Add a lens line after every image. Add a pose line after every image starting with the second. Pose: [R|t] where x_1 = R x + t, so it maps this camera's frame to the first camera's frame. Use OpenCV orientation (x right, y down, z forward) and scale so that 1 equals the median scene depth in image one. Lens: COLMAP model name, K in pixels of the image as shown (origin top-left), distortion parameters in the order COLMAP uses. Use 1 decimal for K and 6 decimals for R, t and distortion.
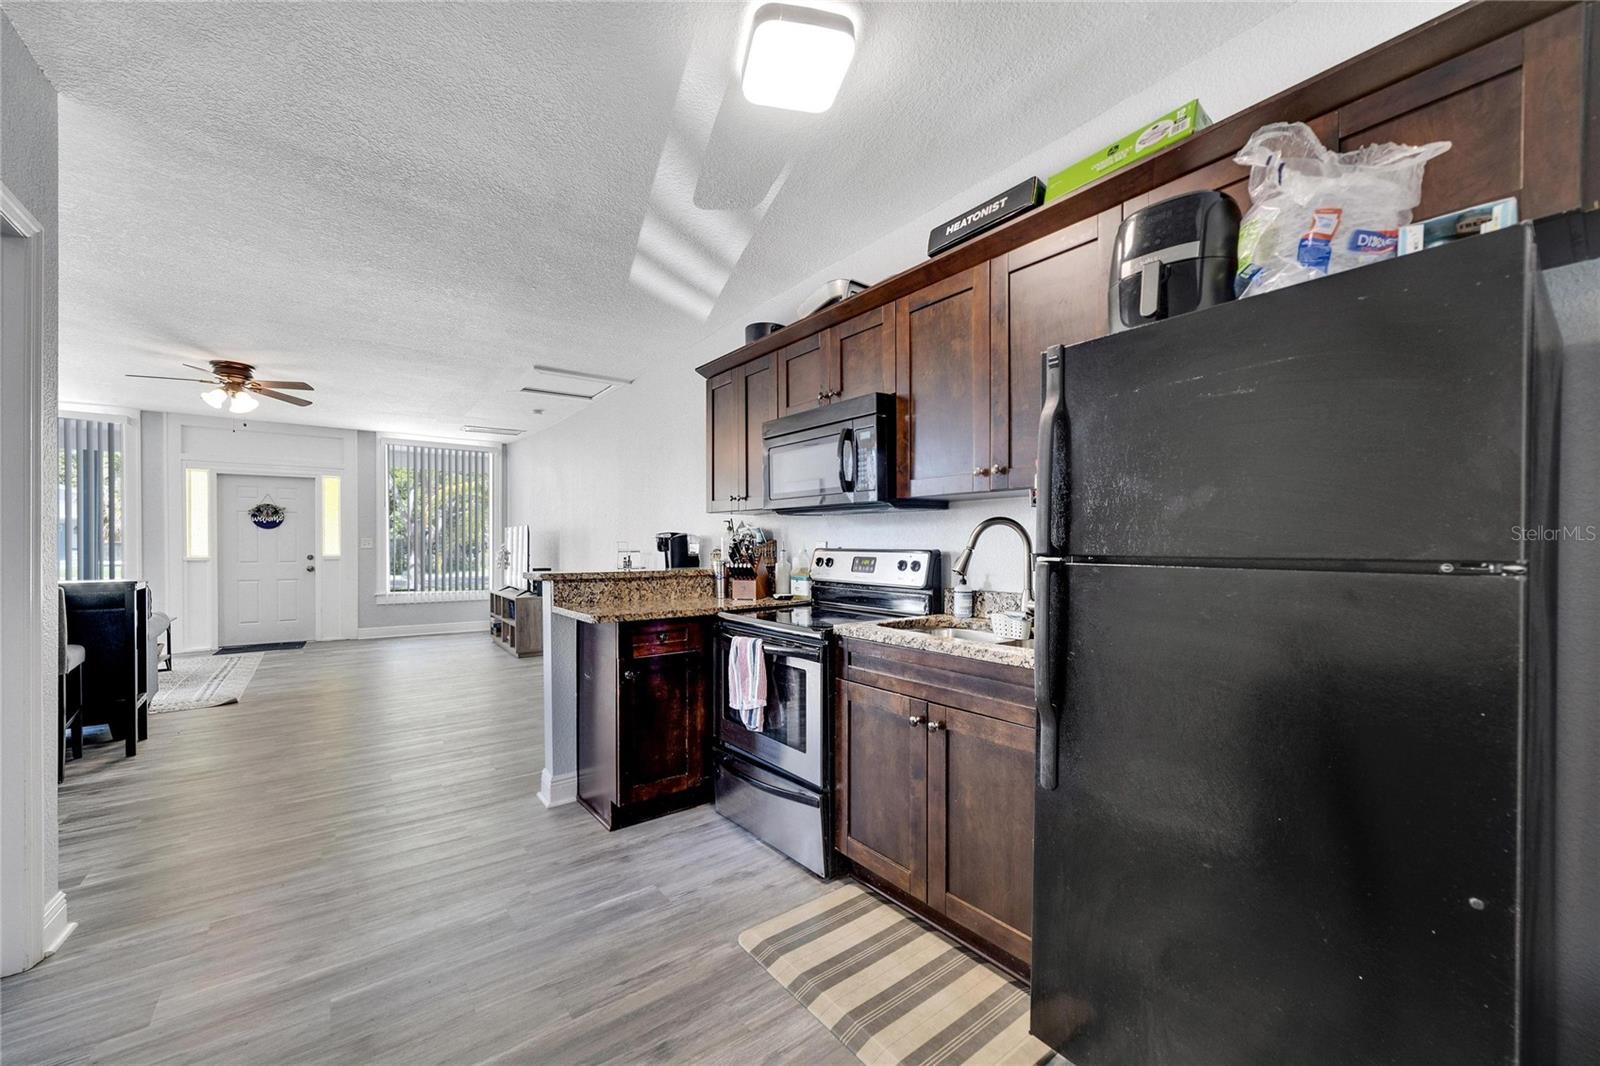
lens RADIAL K [[628.4, 0, 790.6], [0, 628.4, 528.8], [0, 0, 1]] dist [0.001148, 0.000218]
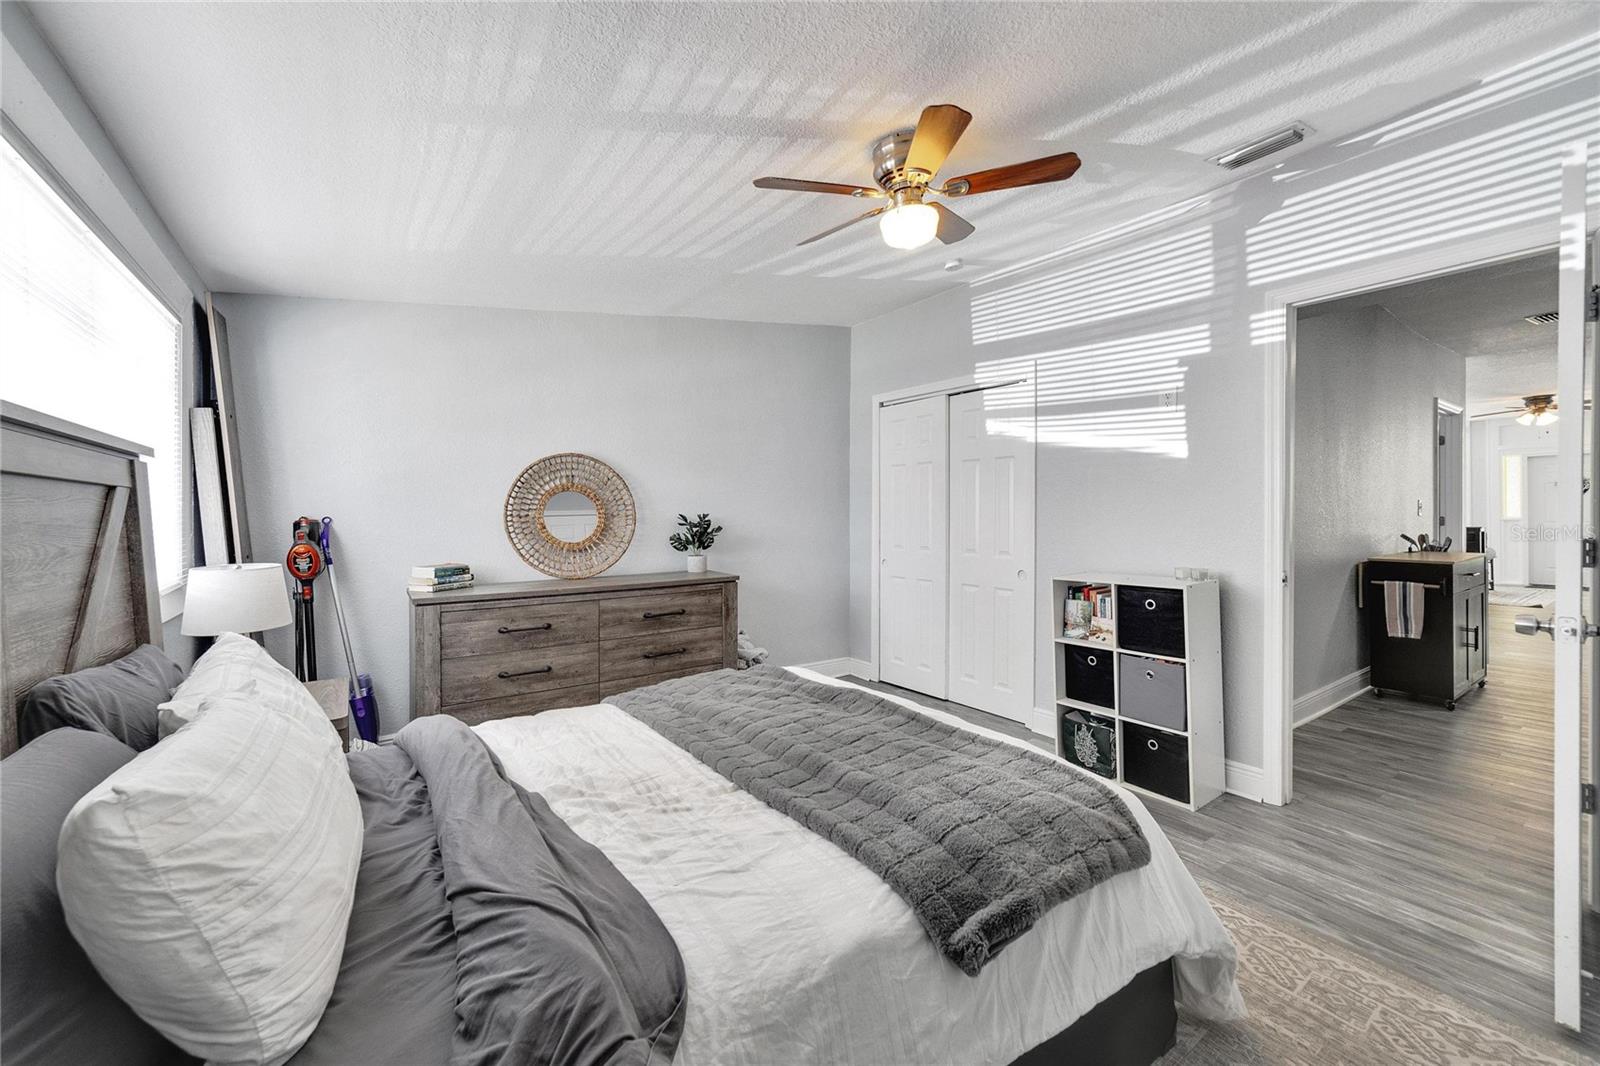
lens RADIAL K [[628.4, 0, 790.6], [0, 628.4, 528.8], [0, 0, 1]] dist [0.001148, 0.000218]
pose [[-0.034576, 0.011639, -0.999334, 0.668190], [0.007966, 0.999904, 0.011370, 0.045290], [0.999370, -0.007567, -0.034666, -0.725278]]
